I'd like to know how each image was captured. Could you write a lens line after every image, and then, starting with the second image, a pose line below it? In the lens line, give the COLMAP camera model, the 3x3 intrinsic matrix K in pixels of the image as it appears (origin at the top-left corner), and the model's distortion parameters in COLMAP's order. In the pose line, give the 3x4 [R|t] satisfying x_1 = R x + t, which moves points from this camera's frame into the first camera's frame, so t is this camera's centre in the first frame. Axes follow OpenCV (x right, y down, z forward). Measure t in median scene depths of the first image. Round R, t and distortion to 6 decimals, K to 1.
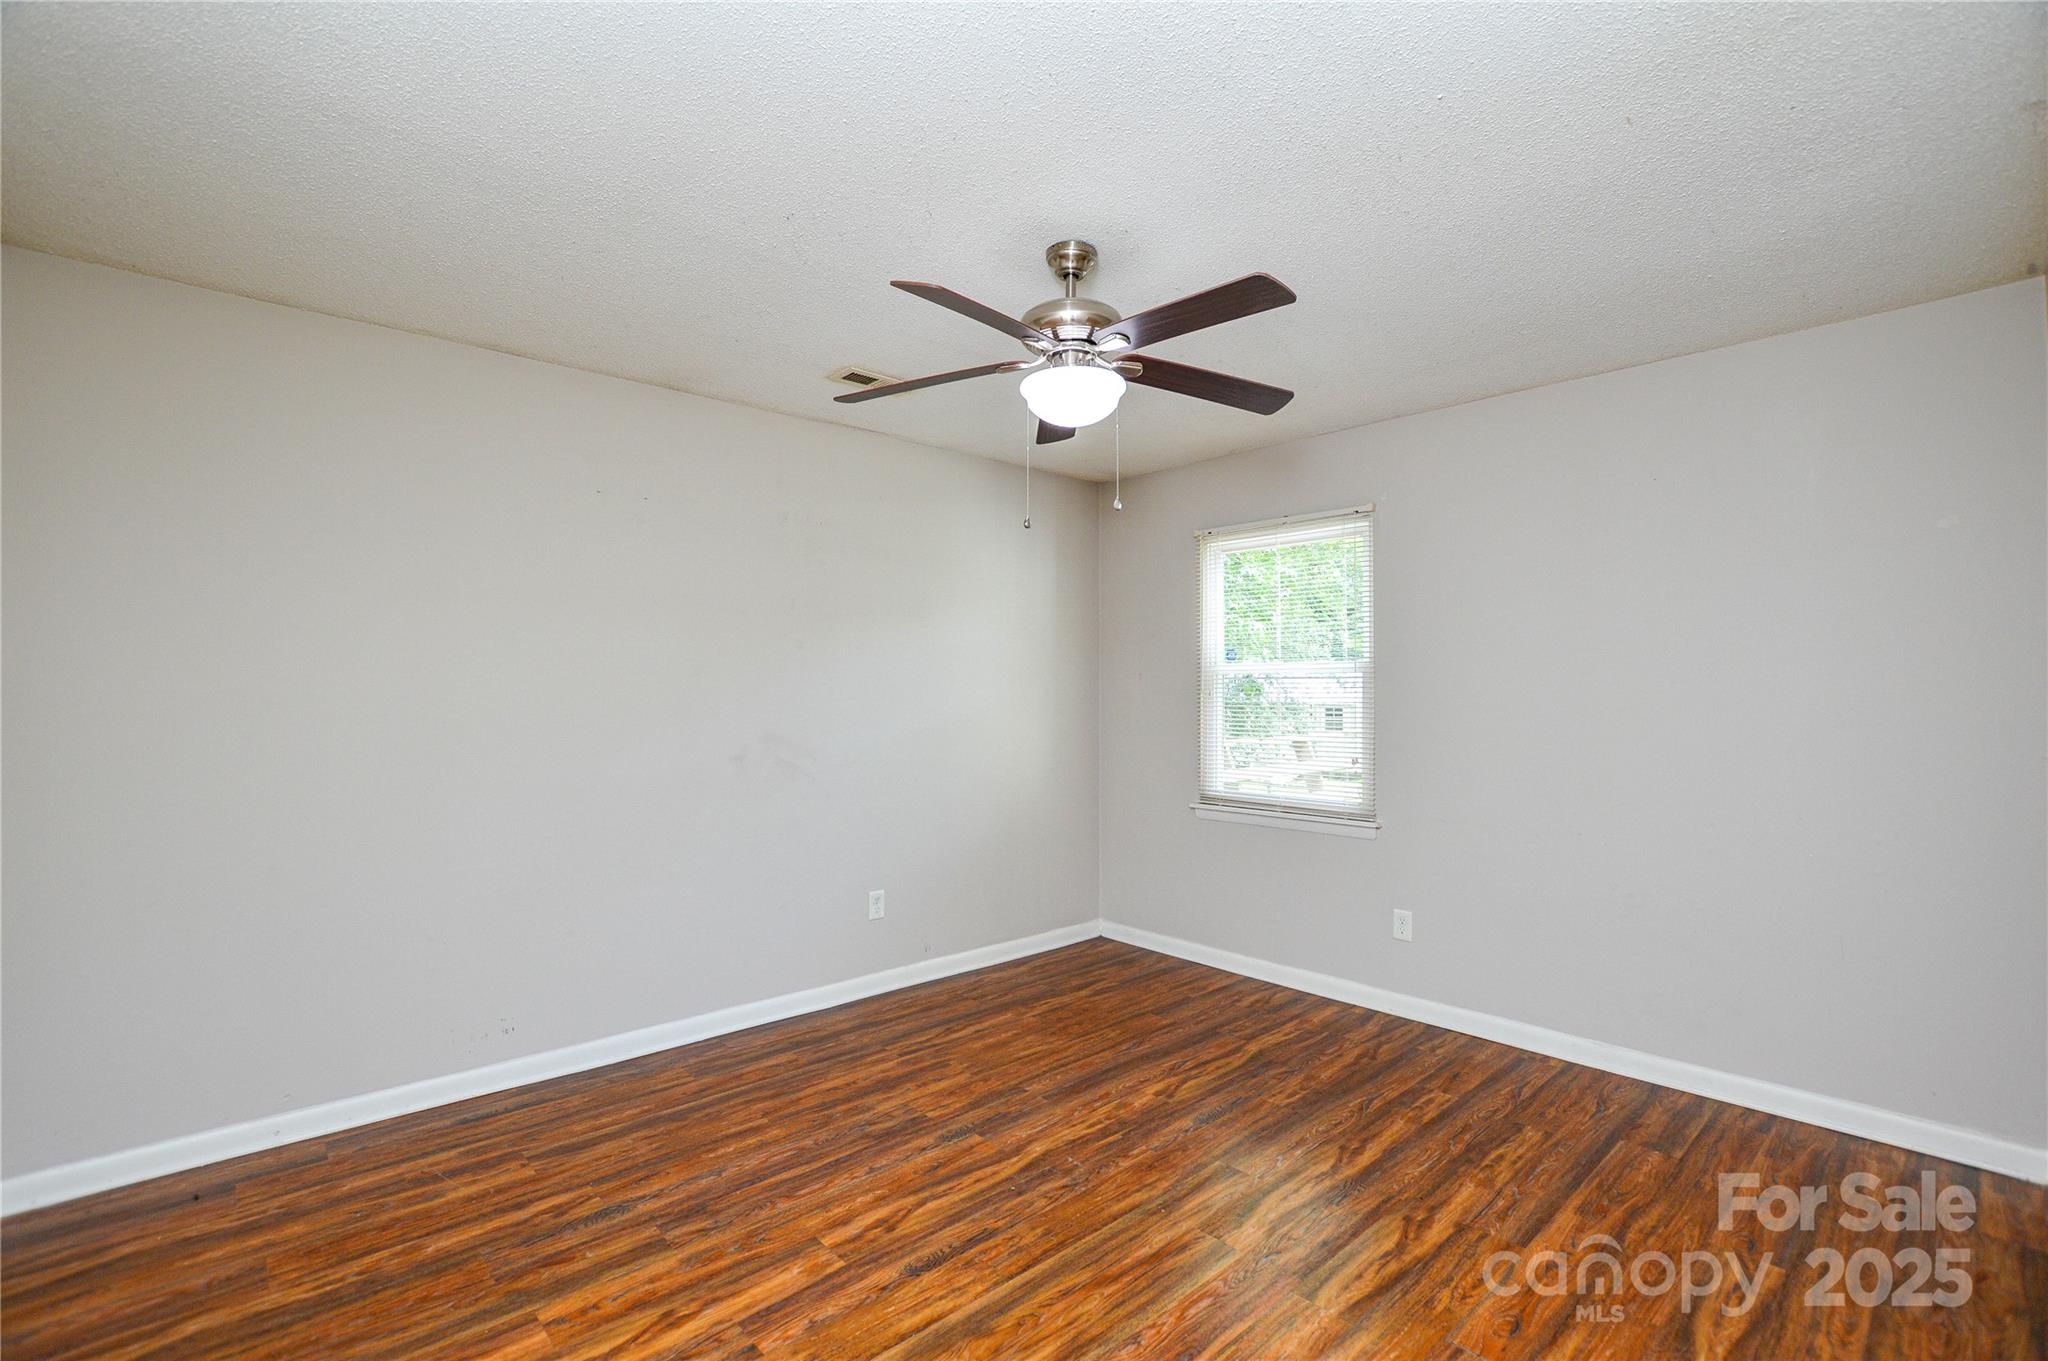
lens RADIAL K [[910.4, 0, 1022.5], [0, 910.4, 679.3], [0, 0, 1]] dist [-0.026137, 0.000071]
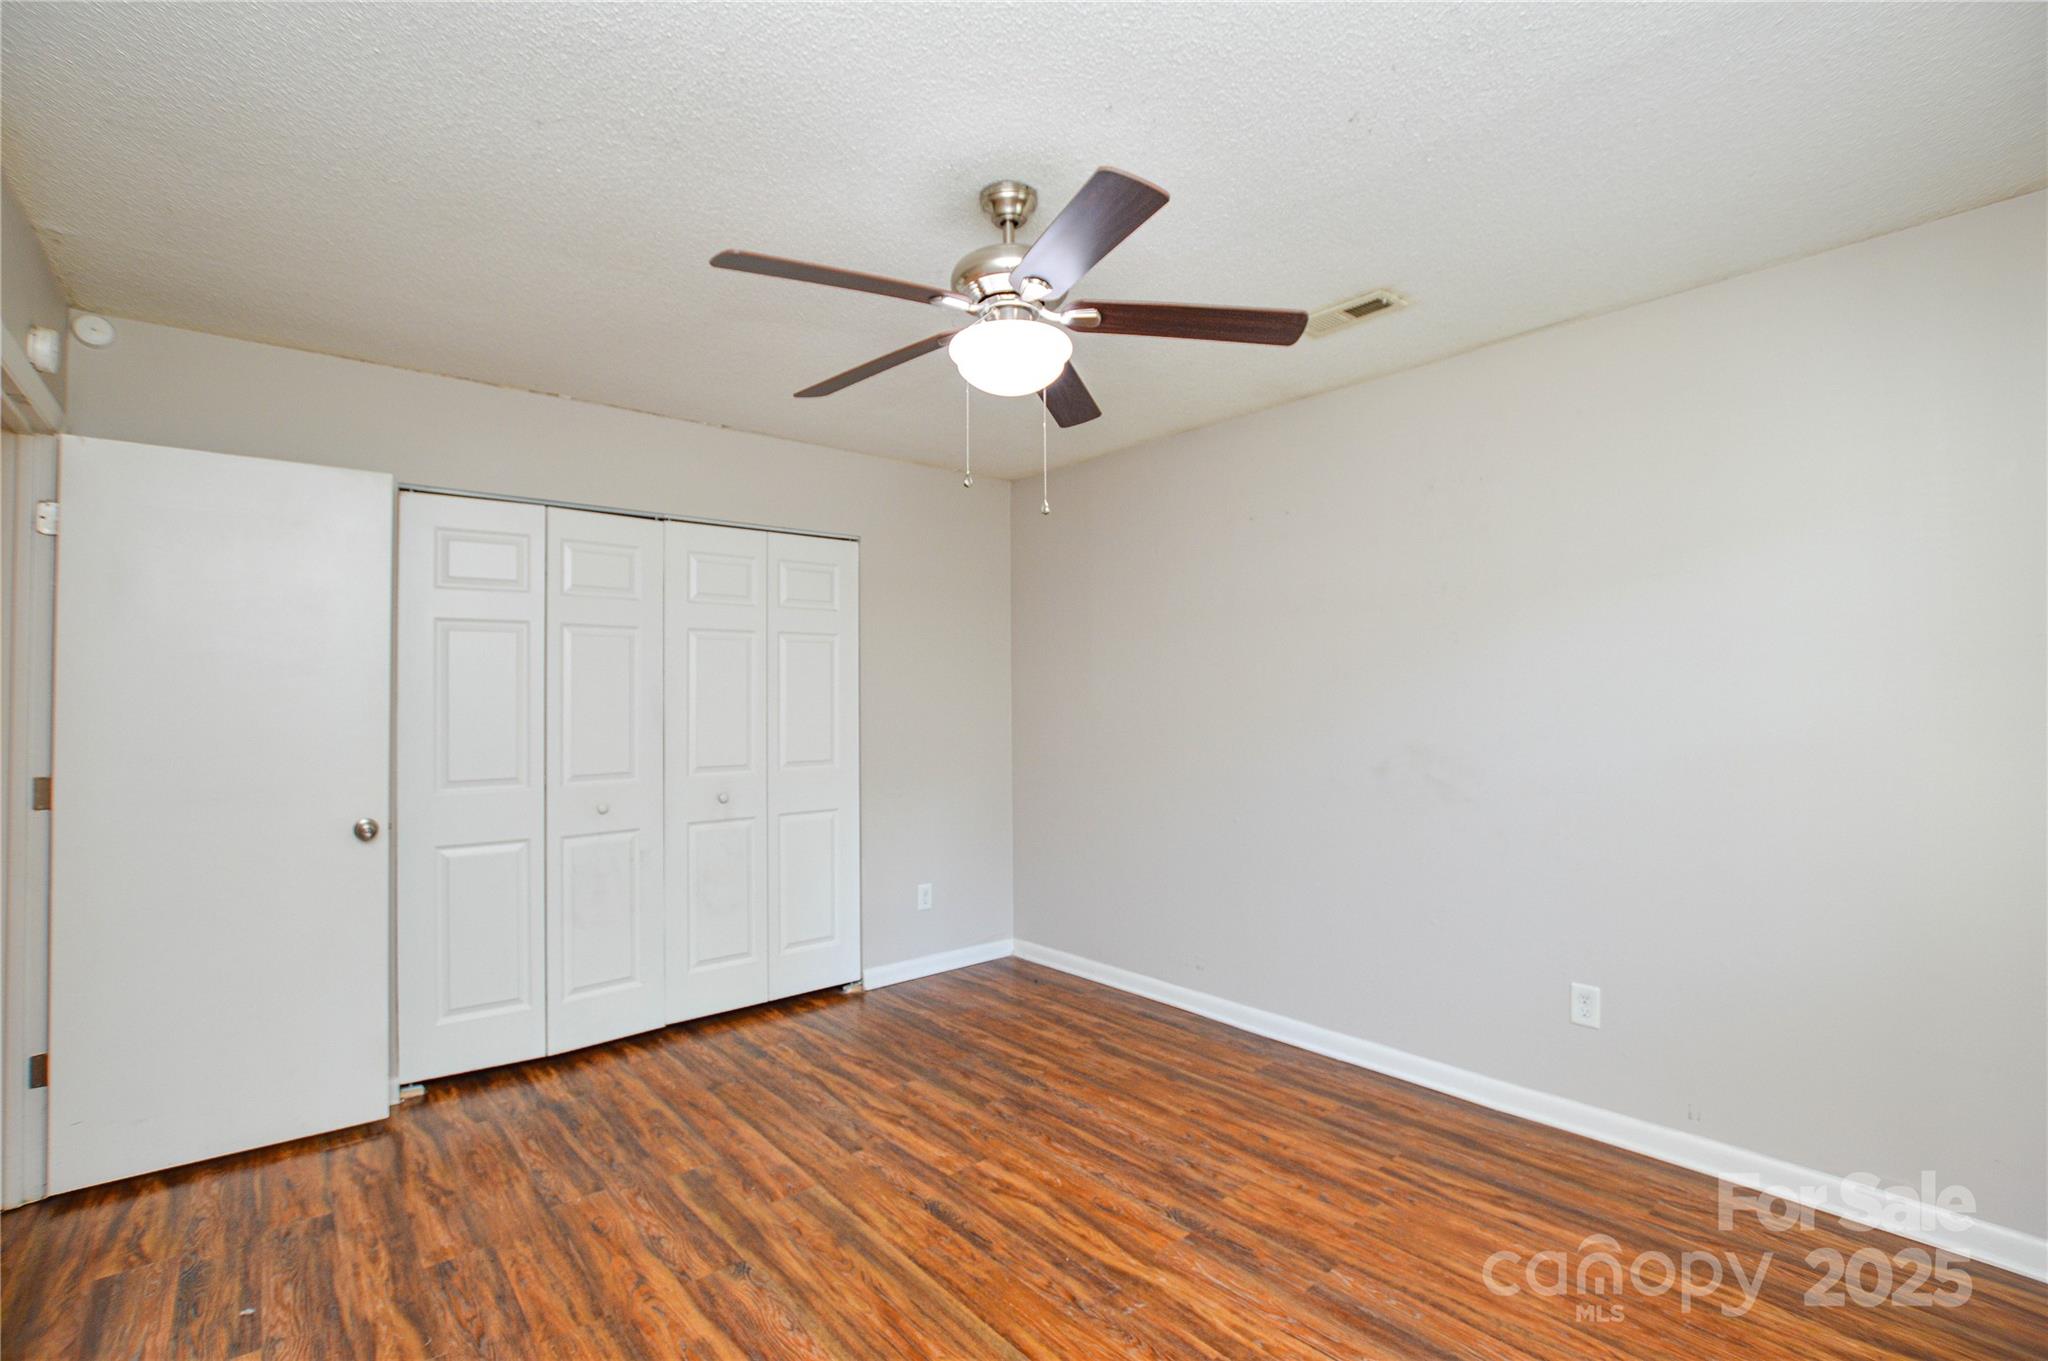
lens RADIAL K [[910.4, 0, 1022.5], [0, 910.4, 679.3], [0, 0, 1]] dist [-0.026137, 0.000071]
pose [[-0.035572, -0.025525, -0.999041, 0.850796], [0.022124, 0.999409, -0.026322, 0.018082], [0.999122, -0.023039, -0.034986, 0.960848]]
